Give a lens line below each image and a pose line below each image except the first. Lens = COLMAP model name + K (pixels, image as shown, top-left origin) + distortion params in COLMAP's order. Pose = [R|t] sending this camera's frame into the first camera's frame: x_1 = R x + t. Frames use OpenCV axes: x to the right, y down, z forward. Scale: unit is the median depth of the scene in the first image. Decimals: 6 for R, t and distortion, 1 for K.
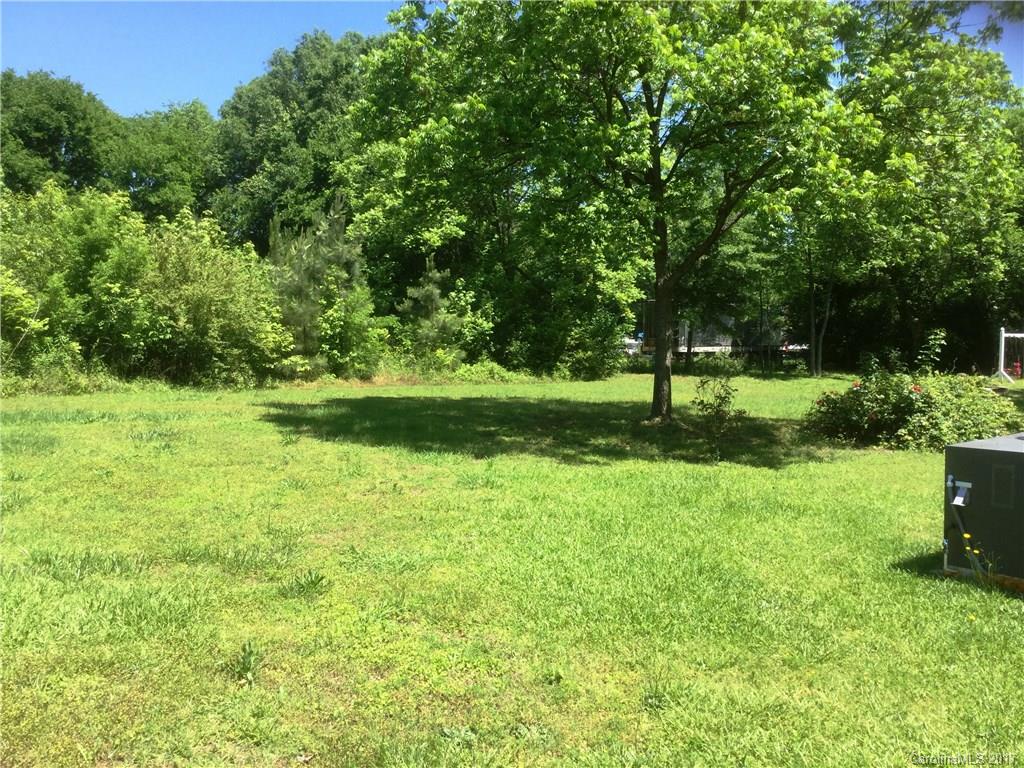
lens RADIAL K [[913.7, 0, 514.6], [0, 913.7, 387.0], [0, 0, 1]] dist [0.015331, -0.048276]
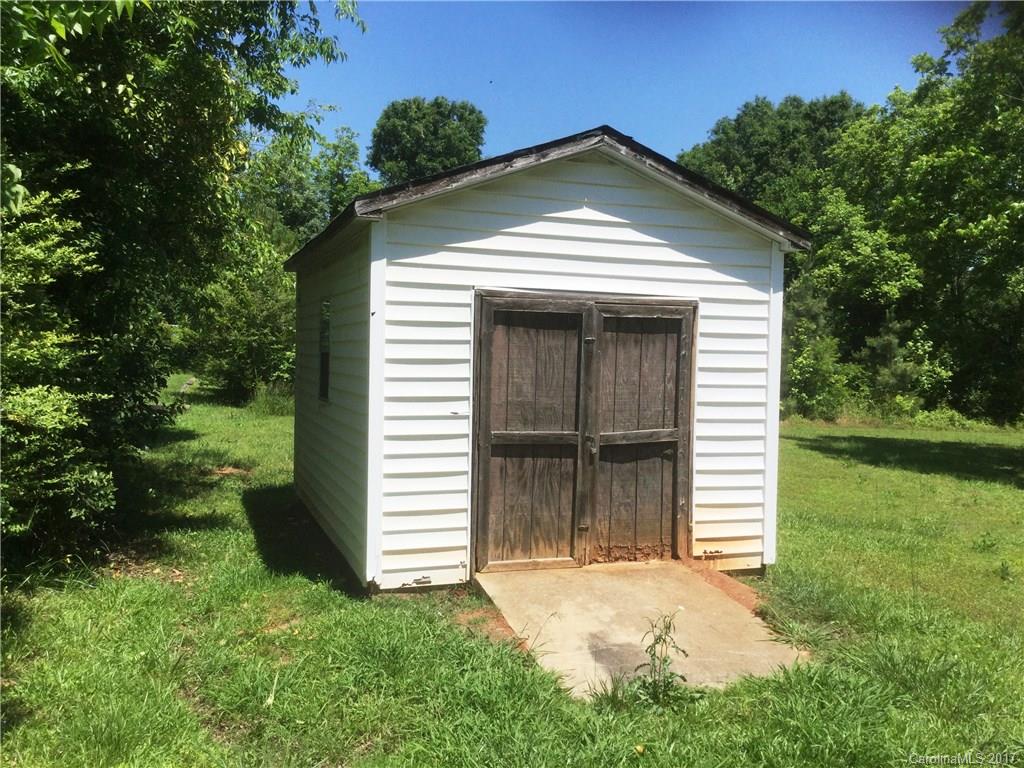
lens RADIAL K [[913.7, 0, 507.5], [0, 913.7, 375.2], [0, 0, 1]] dist [0.015331, -0.048276]
pose [[0.911739, 0.022929, -0.410129, -0.059009], [-0.047849, 0.997572, -0.050600, 0.010018], [0.407974, 0.065759, 0.910623, -0.144987]]
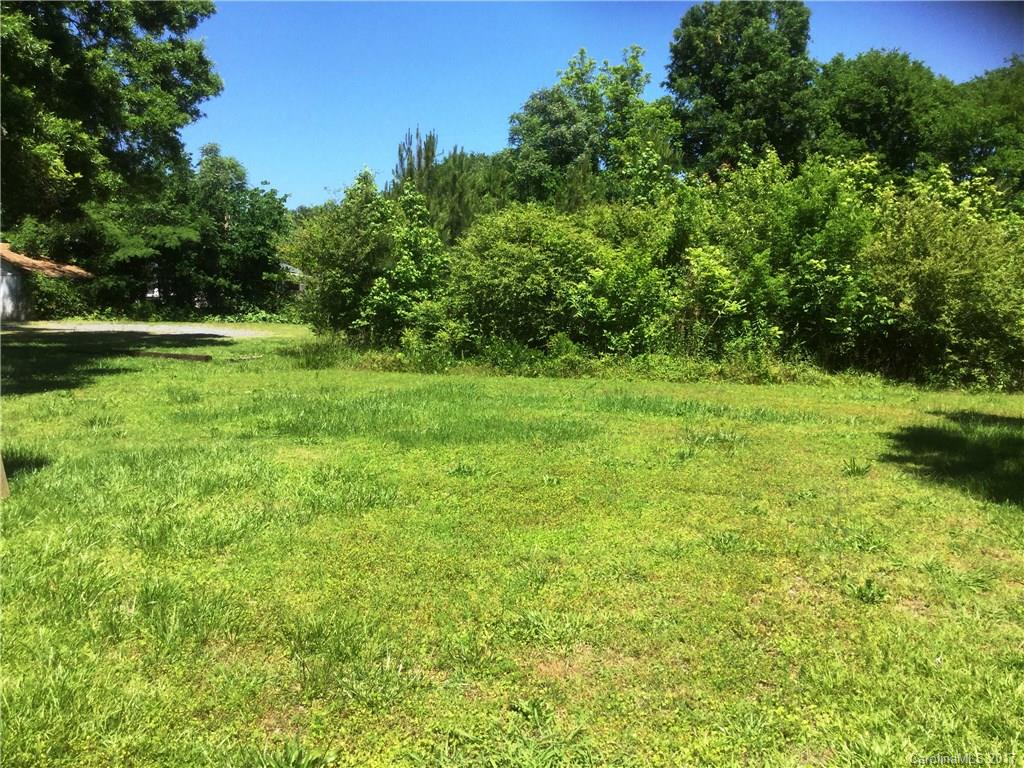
lens RADIAL K [[913.7, 0, 512.3], [0, 913.7, 387.0], [0, 0, 1]] dist [0.015331, -0.048276]
pose [[0.615699, 0.065411, -0.785262, 0.049007], [-0.057103, 0.997632, 0.038328, -0.005828], [0.785909, 0.021242, 0.617977, 0.156625]]
